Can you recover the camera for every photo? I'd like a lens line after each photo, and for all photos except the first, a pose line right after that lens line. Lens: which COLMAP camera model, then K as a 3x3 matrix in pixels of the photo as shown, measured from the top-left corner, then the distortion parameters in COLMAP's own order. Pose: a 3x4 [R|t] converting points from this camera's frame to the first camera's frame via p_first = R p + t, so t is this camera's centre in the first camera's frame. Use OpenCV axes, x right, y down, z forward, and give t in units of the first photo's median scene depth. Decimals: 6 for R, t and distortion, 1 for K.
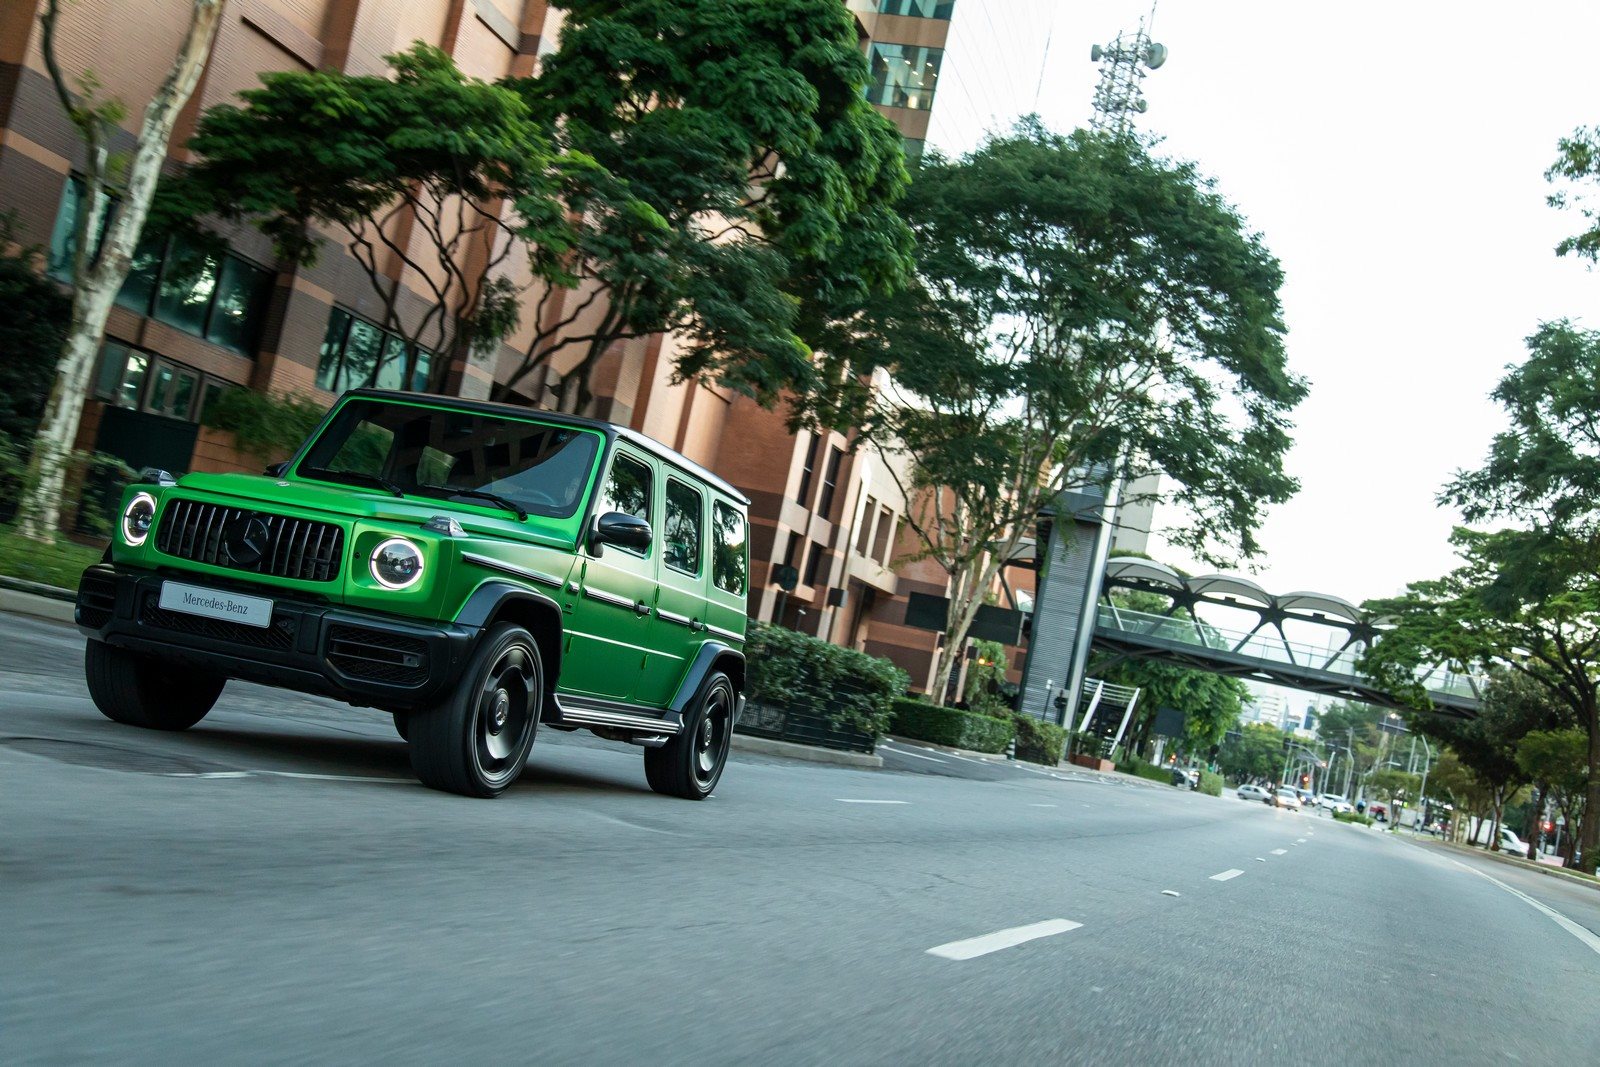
lens RADIAL K [[1791.3, 0, 800.0], [0, 1791.3, 533.5], [0, 0, 1]] dist [0.018936, 0.014151]
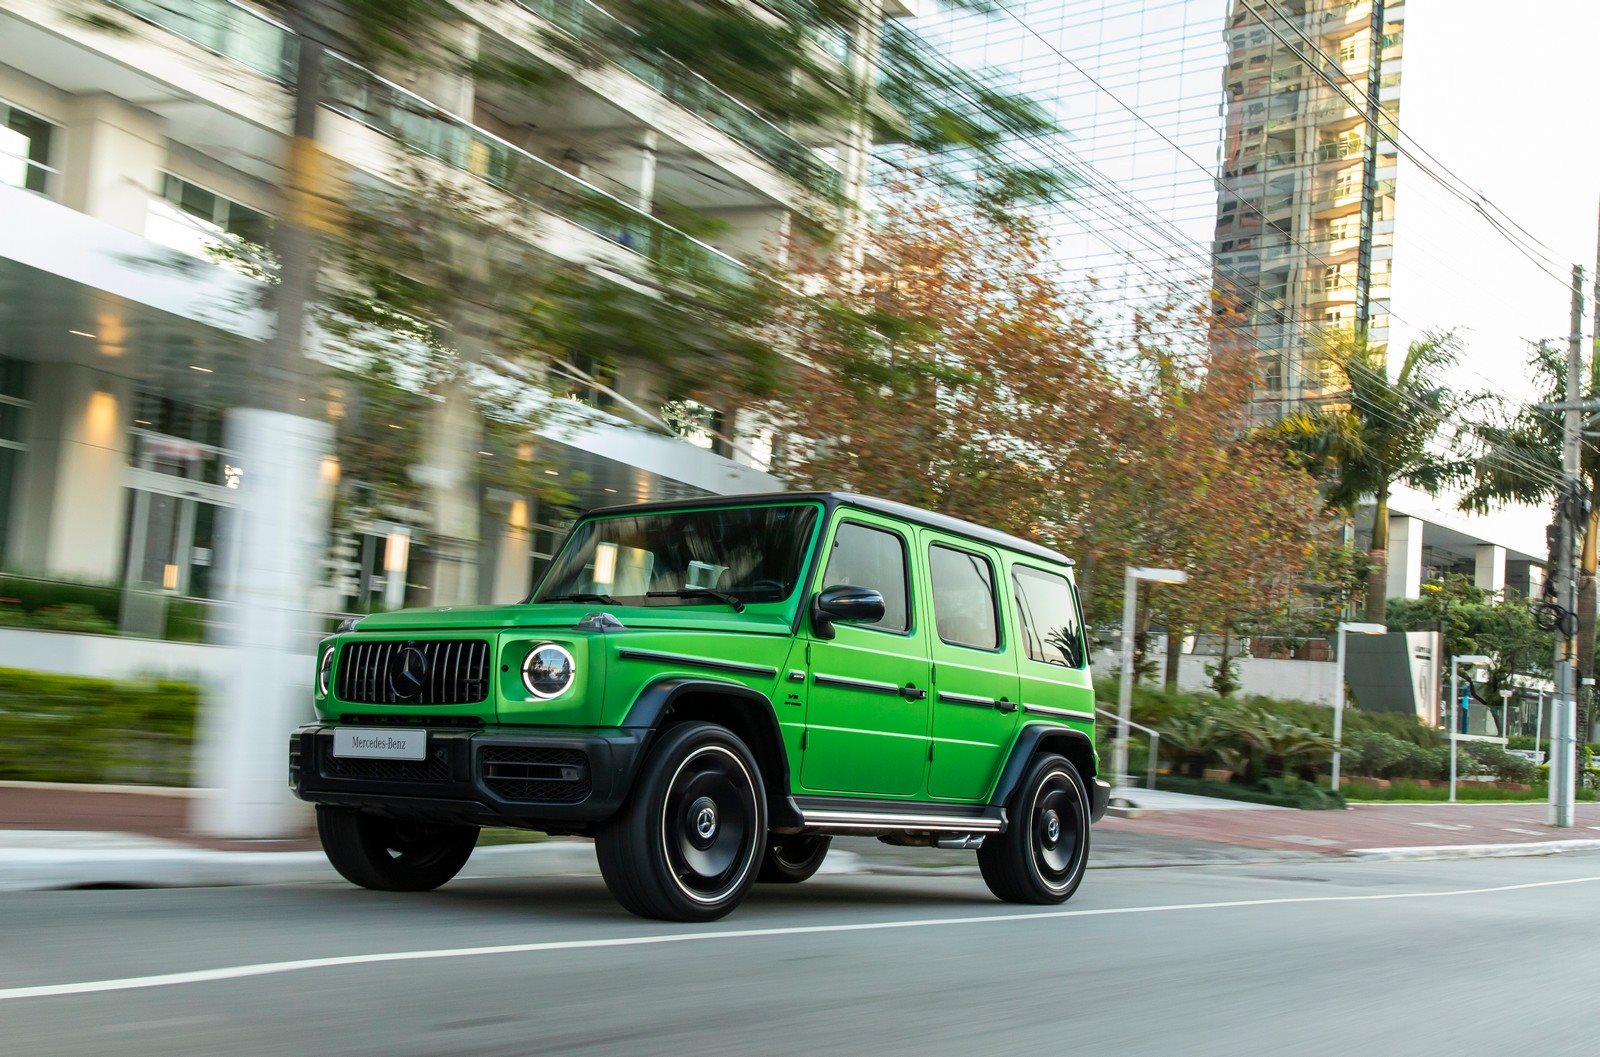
lens RADIAL K [[1826.4, 0, 800.0], [0, 1826.4, 528.5], [0, 0, 1]] dist [-0.022228, -0.007785]
pose [[0.931551, -0.185919, -0.312486, 0.196450], [0.157862, 0.980969, -0.113045, 0.069899], [0.327557, 0.055977, 0.943172, 0.157463]]
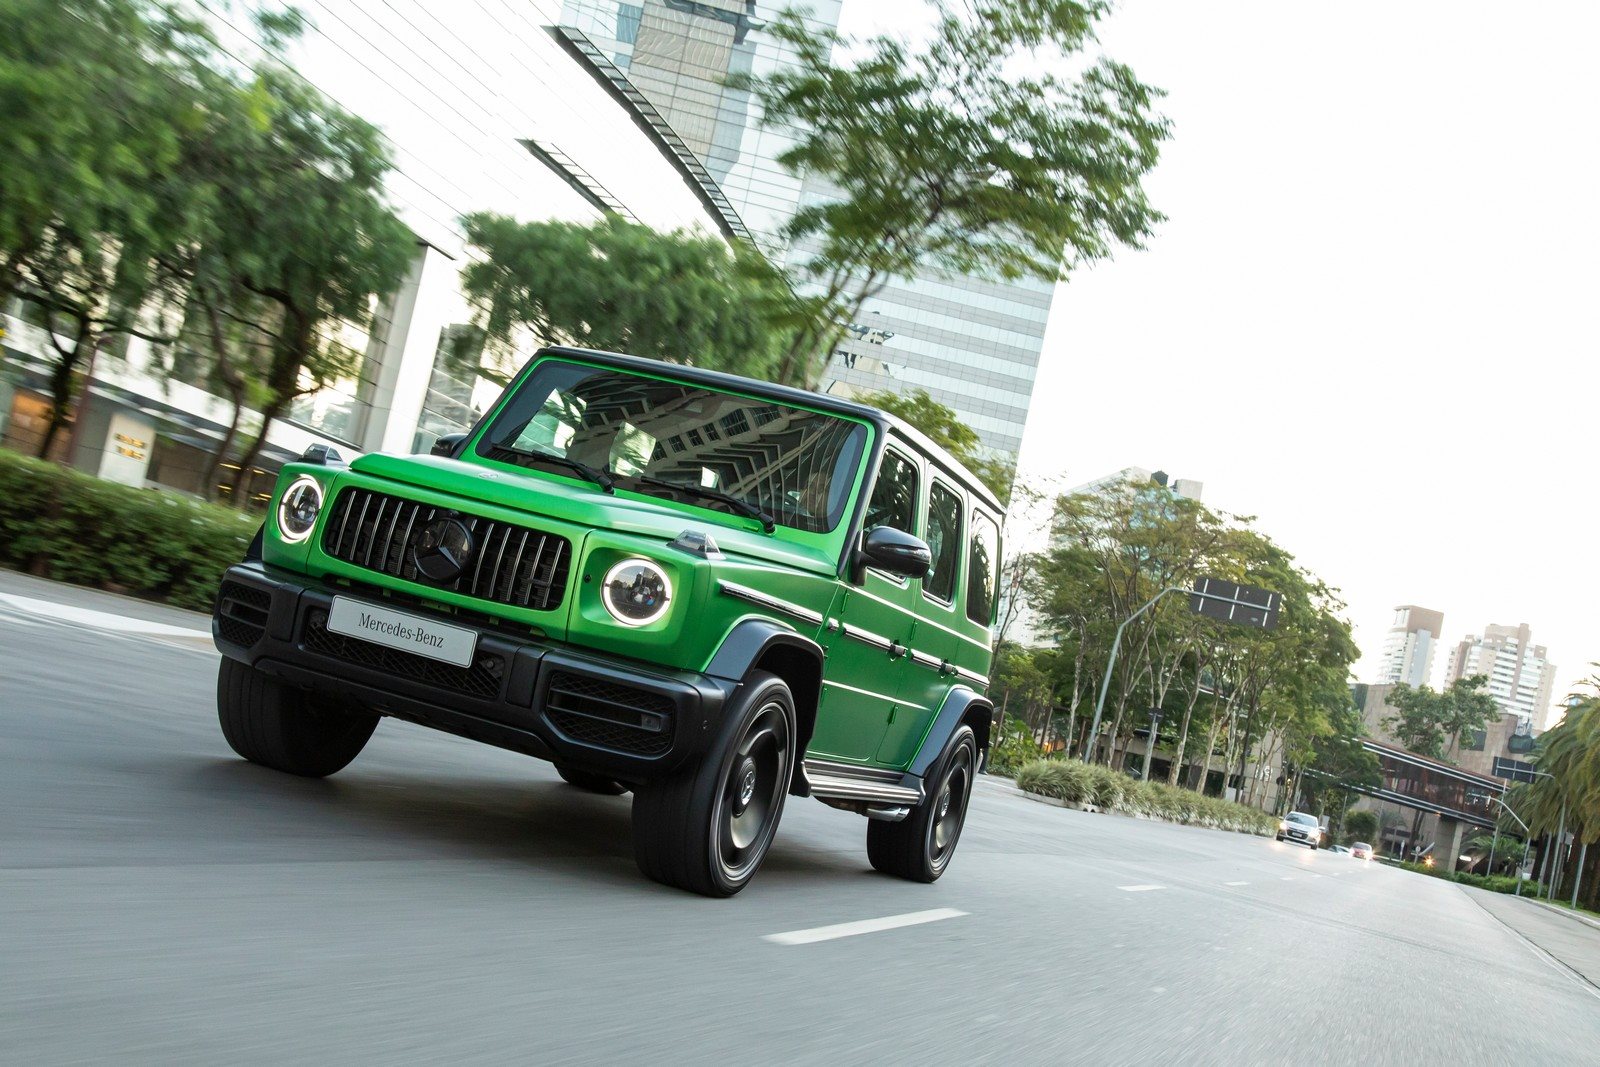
lens RADIAL K [[1999.2, 0, 800.0], [0, 1999.2, 533.5], [0, 0, 1]] dist [-0.066851, 0.001056]
pose [[0.997162, 0.061484, -0.043454, -0.119412], [-0.060780, 0.998001, 0.017342, -0.026248], [0.044434, -0.014652, 0.998905, 0.159185]]
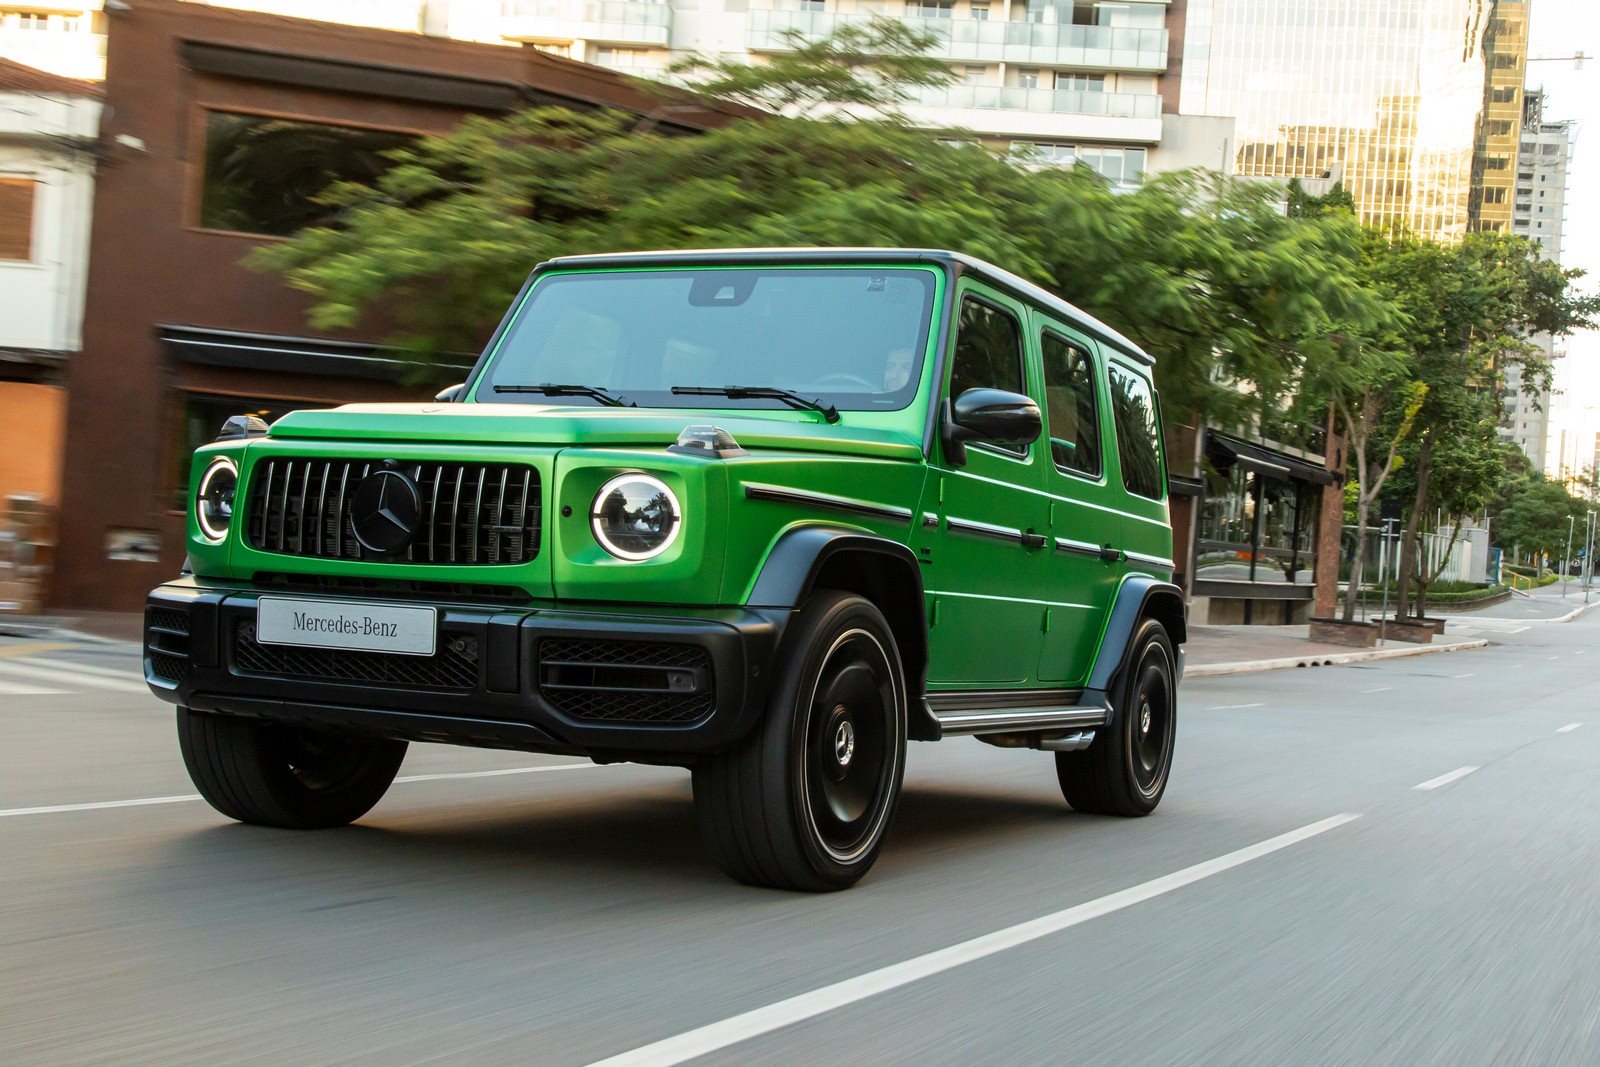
lens RADIAL K [[2019.0, 0, 873.8], [0, 2019.0, 510.5], [0, 0, 1]] dist [0.004044, 0.007849]
pose [[0.983881, -0.129843, -0.122958, -0.068367], [0.133638, 0.990761, 0.023104, 0.009754], [0.118822, -0.039164, 0.992143, 0.359493]]
